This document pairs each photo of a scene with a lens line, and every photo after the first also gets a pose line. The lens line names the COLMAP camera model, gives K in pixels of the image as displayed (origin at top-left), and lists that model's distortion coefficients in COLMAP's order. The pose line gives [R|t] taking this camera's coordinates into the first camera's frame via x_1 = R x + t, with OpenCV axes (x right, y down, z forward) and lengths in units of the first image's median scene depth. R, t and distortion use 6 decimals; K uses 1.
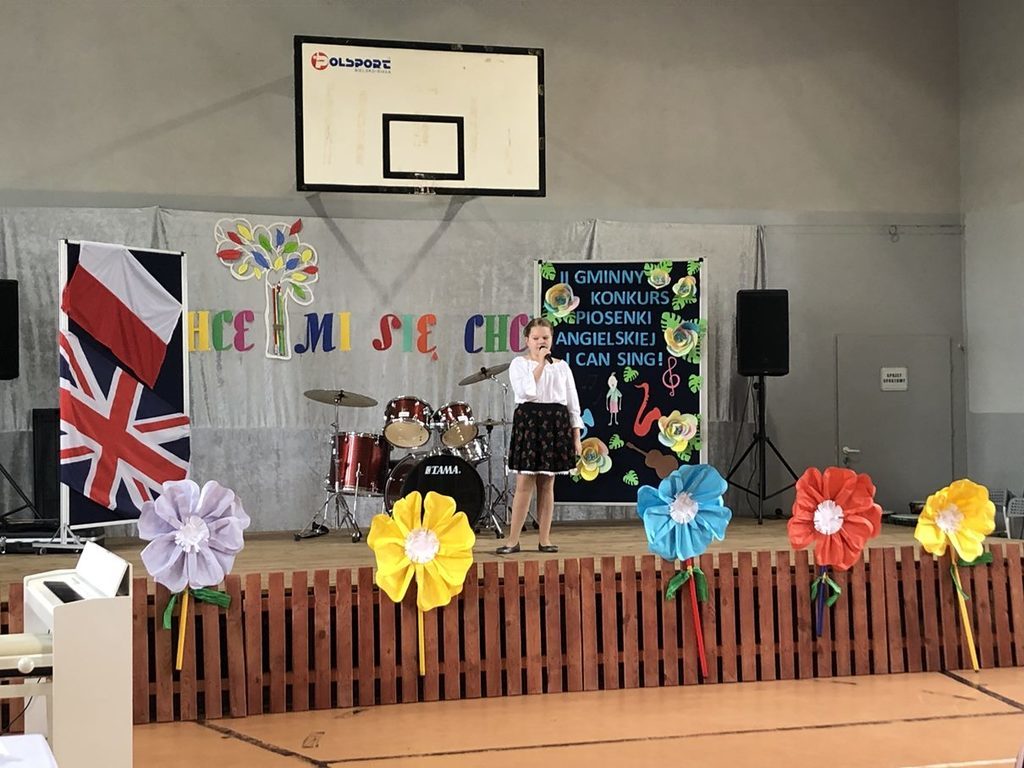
lens RADIAL K [[1826.9, 0, 507.8], [0, 1826.9, 367.4], [0, 0, 1]] dist [0.287691, -1.503511]
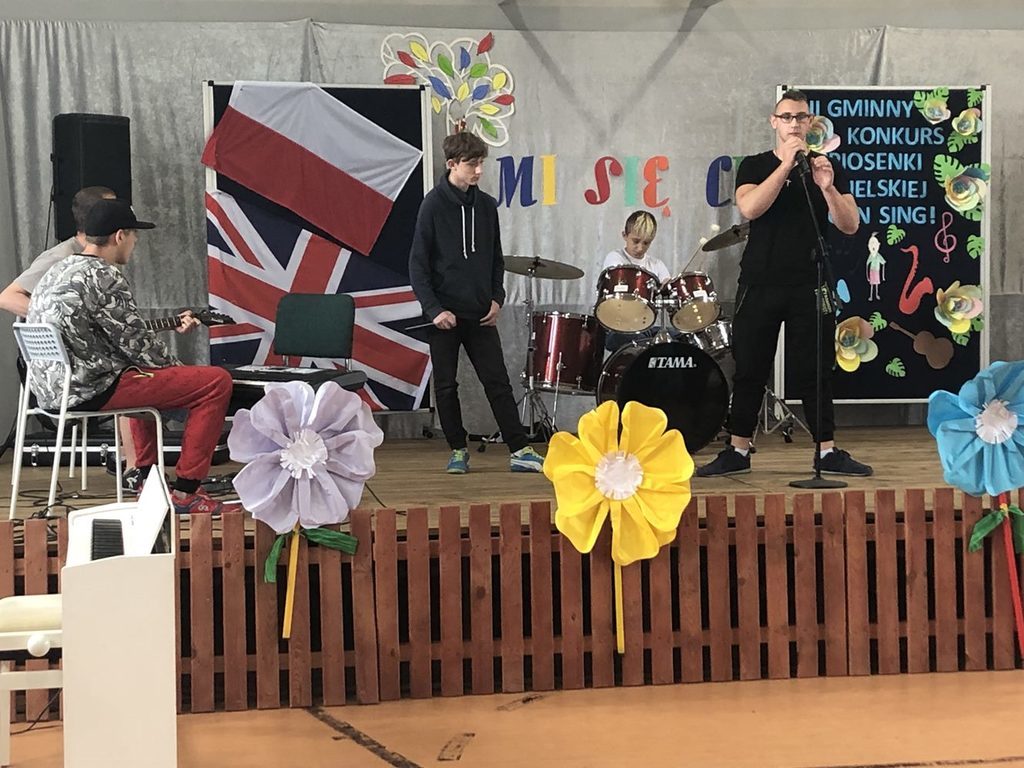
lens RADIAL K [[2077.9, 0, 508.0], [0, 2077.9, 361.4], [0, 0, 1]] dist [0.279281, -1.223855]
pose [[0.990318, 0.003894, -0.138764, 0.017452], [0.004931, 0.997989, 0.063193, 0.001199], [0.138731, -0.063265, 0.988307, 0.139871]]
